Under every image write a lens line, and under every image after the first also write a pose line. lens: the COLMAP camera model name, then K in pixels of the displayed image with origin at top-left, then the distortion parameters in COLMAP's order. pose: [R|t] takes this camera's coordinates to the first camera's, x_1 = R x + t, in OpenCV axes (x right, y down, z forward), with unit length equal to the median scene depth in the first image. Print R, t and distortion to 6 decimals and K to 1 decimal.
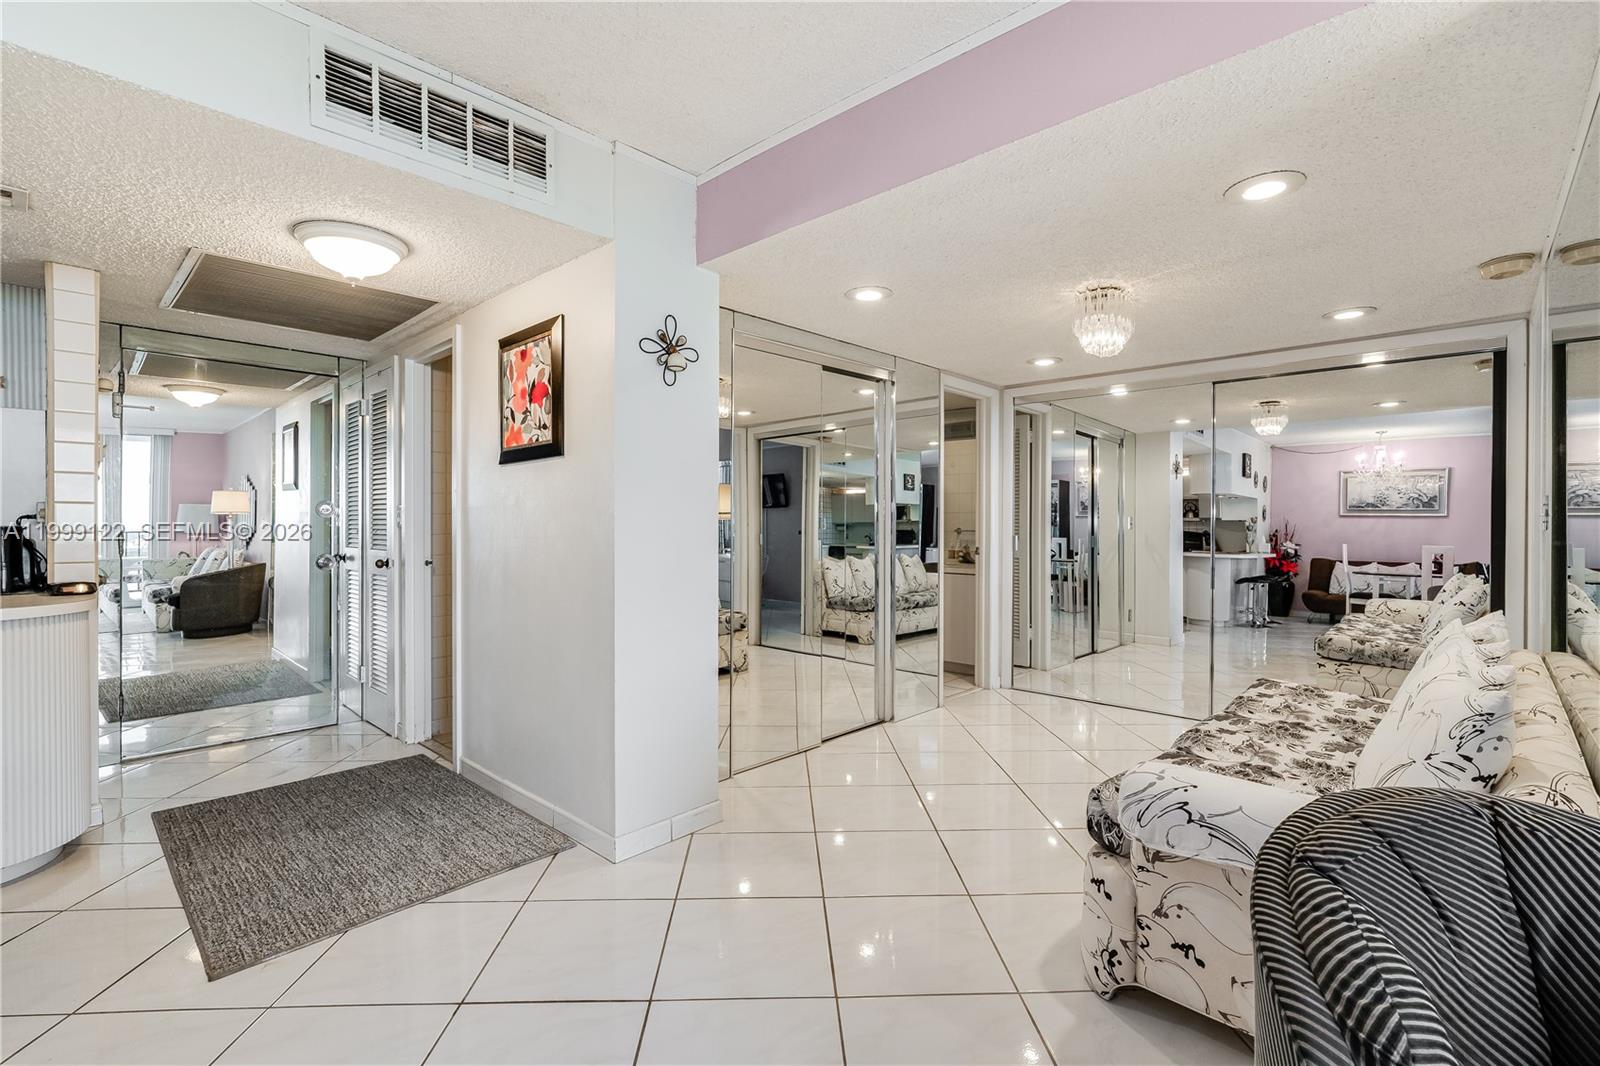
lens RADIAL K [[723.1, 0, 785.6], [0, 723.1, 529.6], [0, 0, 1]] dist [0.005954, 0.001072]
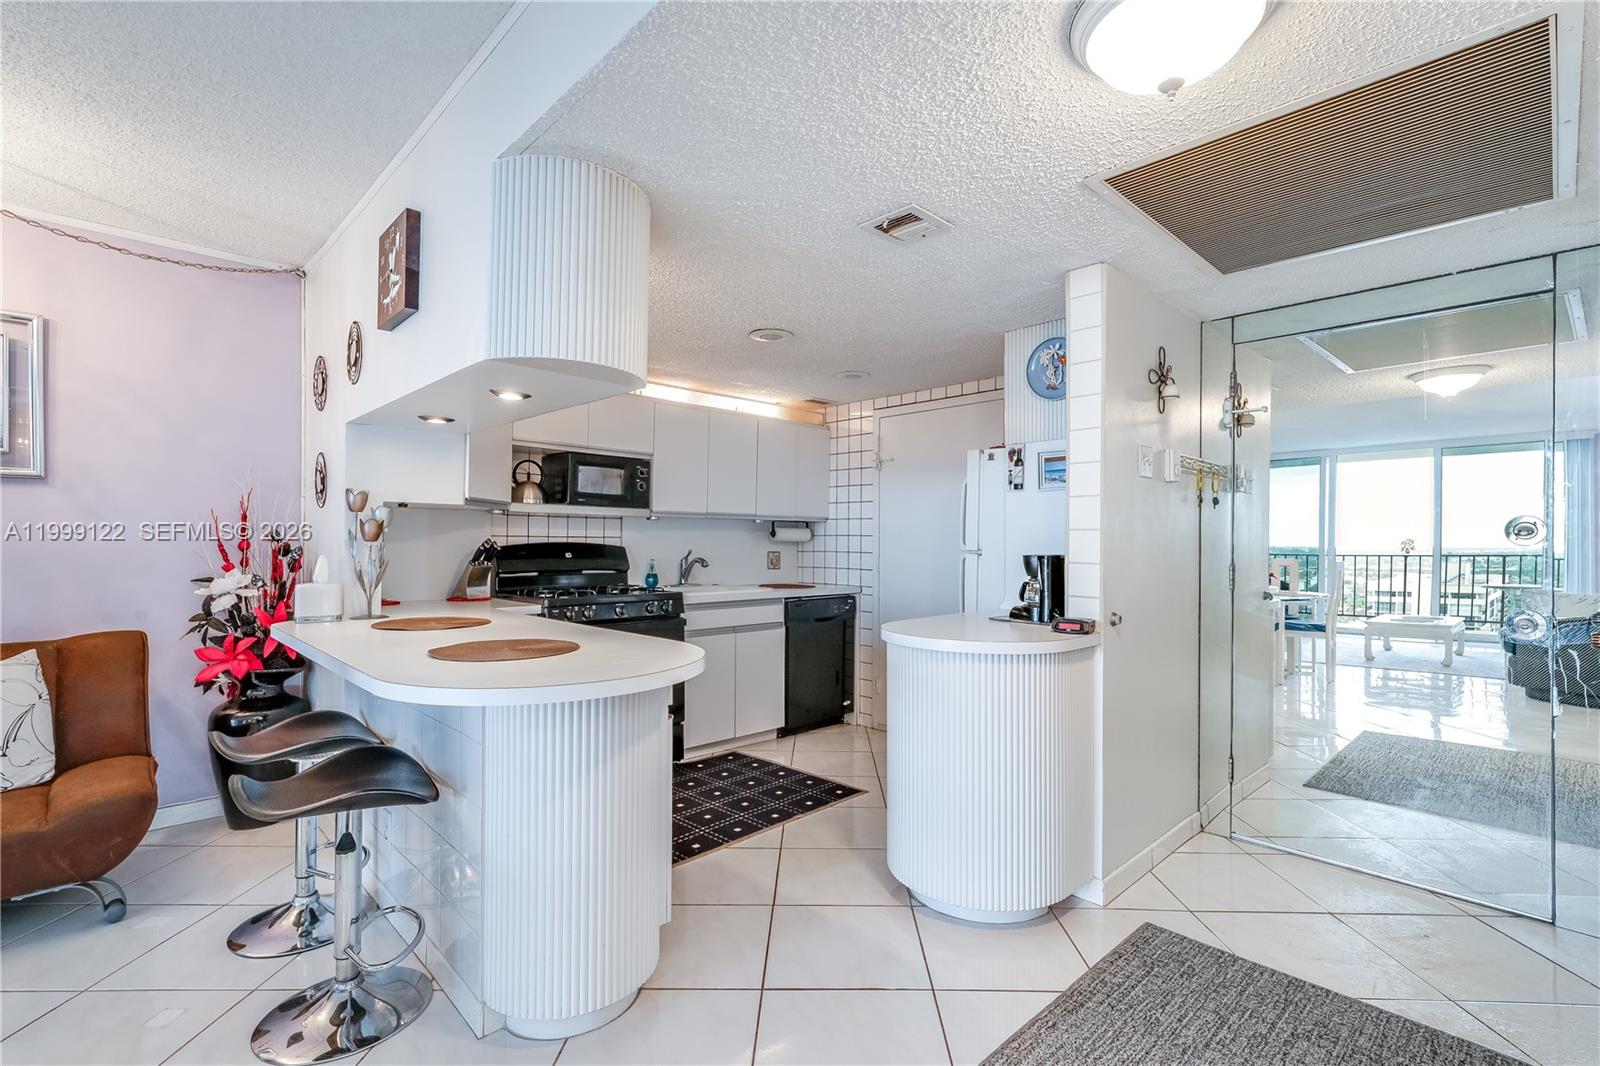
lens RADIAL K [[723.1, 0, 812.2], [0, 723.1, 532.6], [0, 0, 1]] dist [0.005954, 0.001072]
pose [[-0.027020, -0.013235, -0.999547, -0.067767], [-0.014787, 0.999808, -0.012839, -0.015363], [0.999526, 0.014433, -0.027211, 0.622950]]
